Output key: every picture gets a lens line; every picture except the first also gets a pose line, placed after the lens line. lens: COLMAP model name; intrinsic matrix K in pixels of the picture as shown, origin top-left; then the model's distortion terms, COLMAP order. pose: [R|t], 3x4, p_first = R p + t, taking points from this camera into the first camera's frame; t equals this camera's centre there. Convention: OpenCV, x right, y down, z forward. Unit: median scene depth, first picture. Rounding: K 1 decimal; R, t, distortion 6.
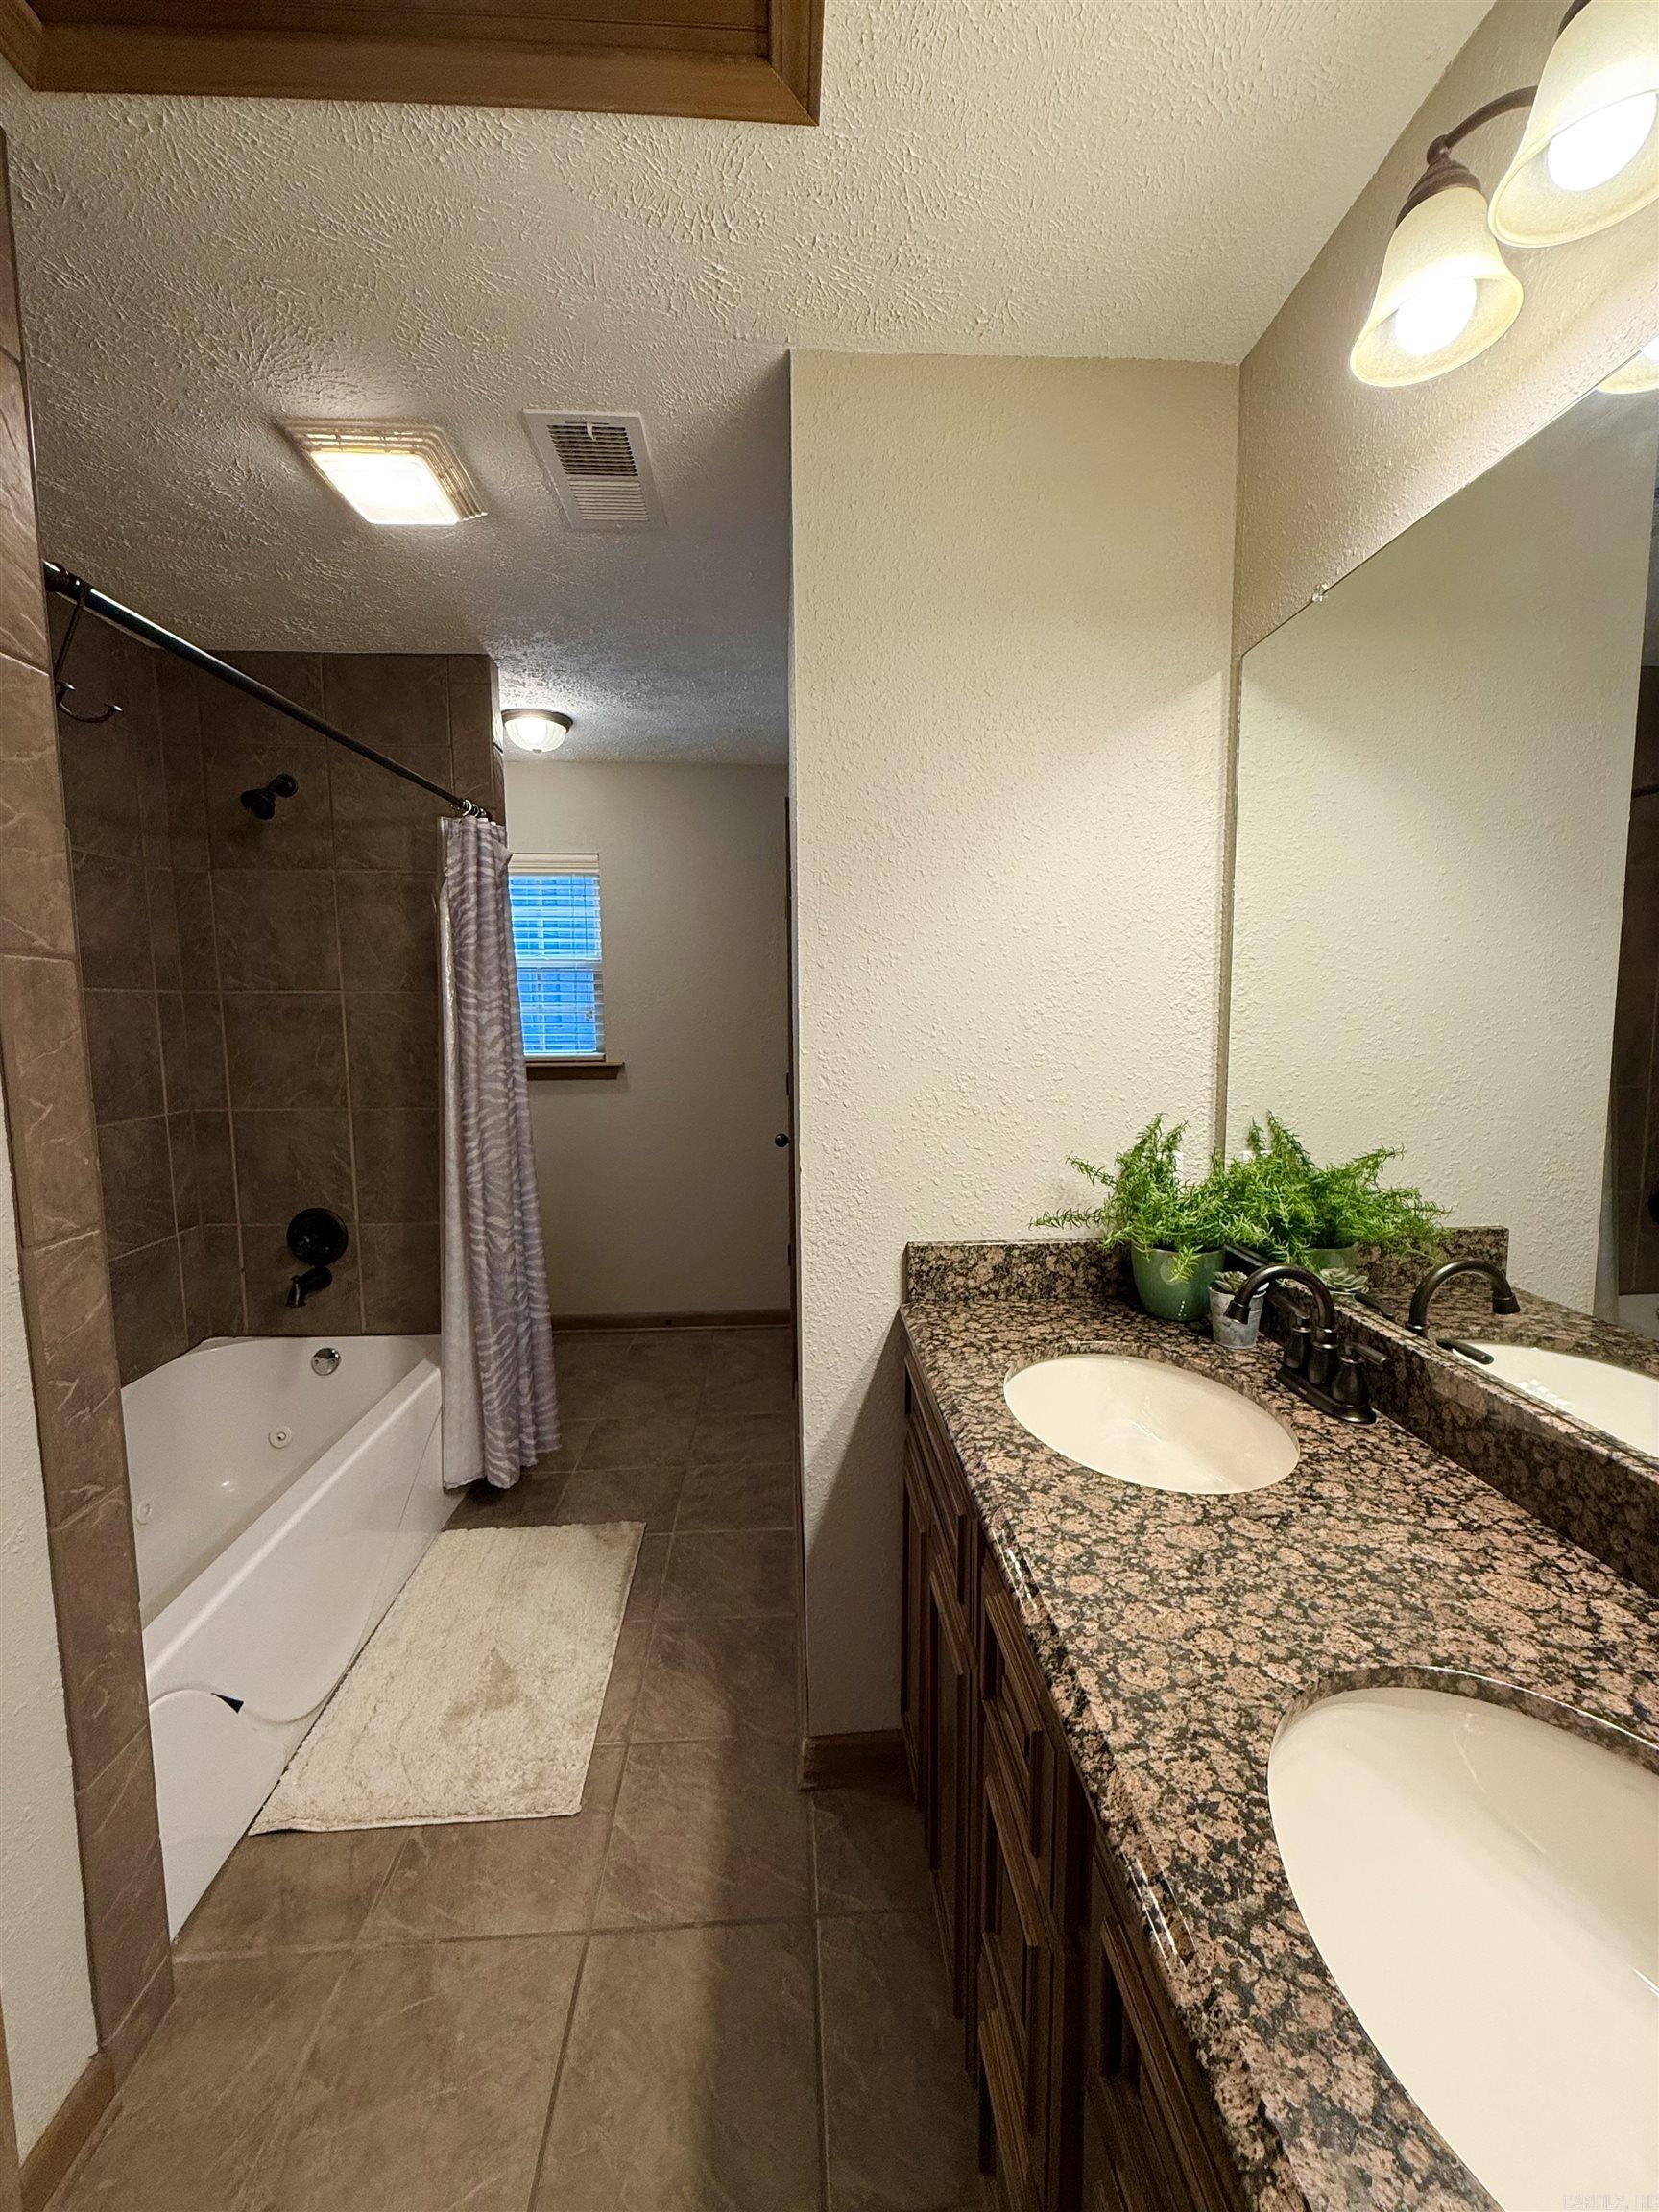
lens RADIAL K [[881.2, 0, 830.5], [0, 881.2, 1101.6], [0, 0, 1]] dist [-0.002826, 0.001071]
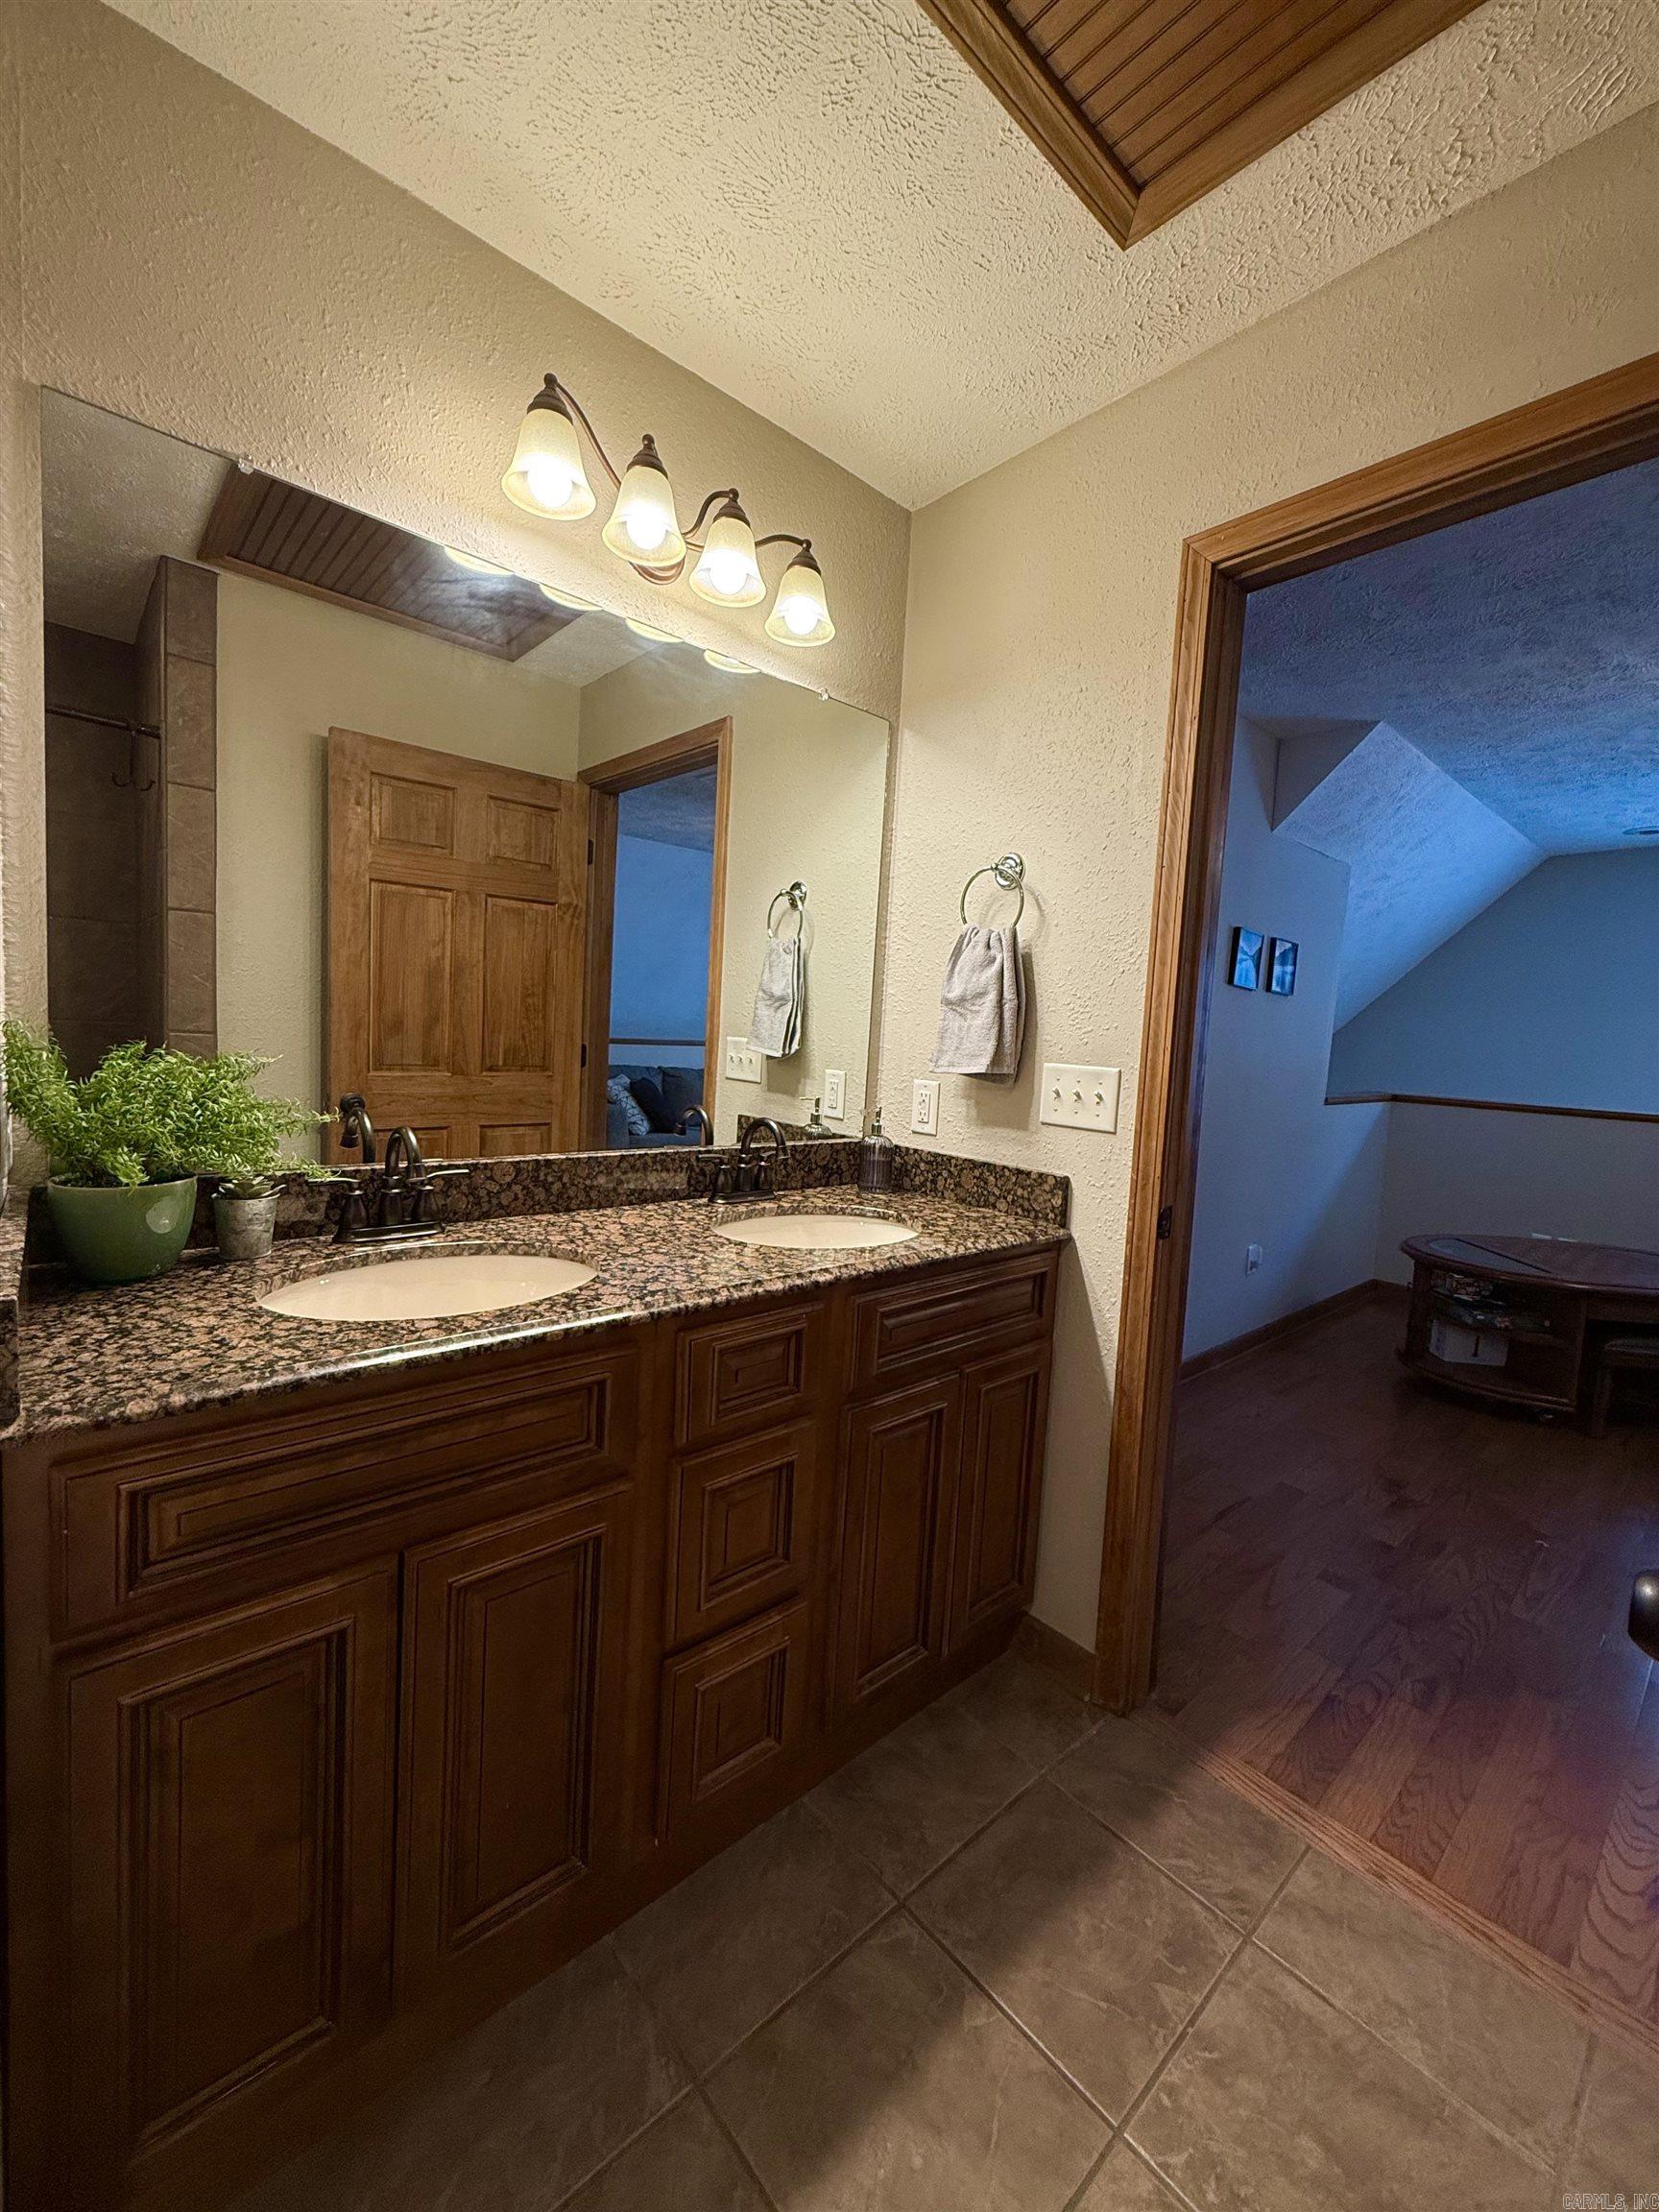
lens RADIAL K [[881.2, 0, 825.6], [0, 881.2, 1092.7], [0, 0, 1]] dist [-0.002826, 0.001071]
pose [[-0.618486, -0.080395, 0.781673, -0.643975], [0.031955, 0.991356, 0.127245, 0.009868], [-0.785146, 0.103677, -0.610571, 1.118964]]
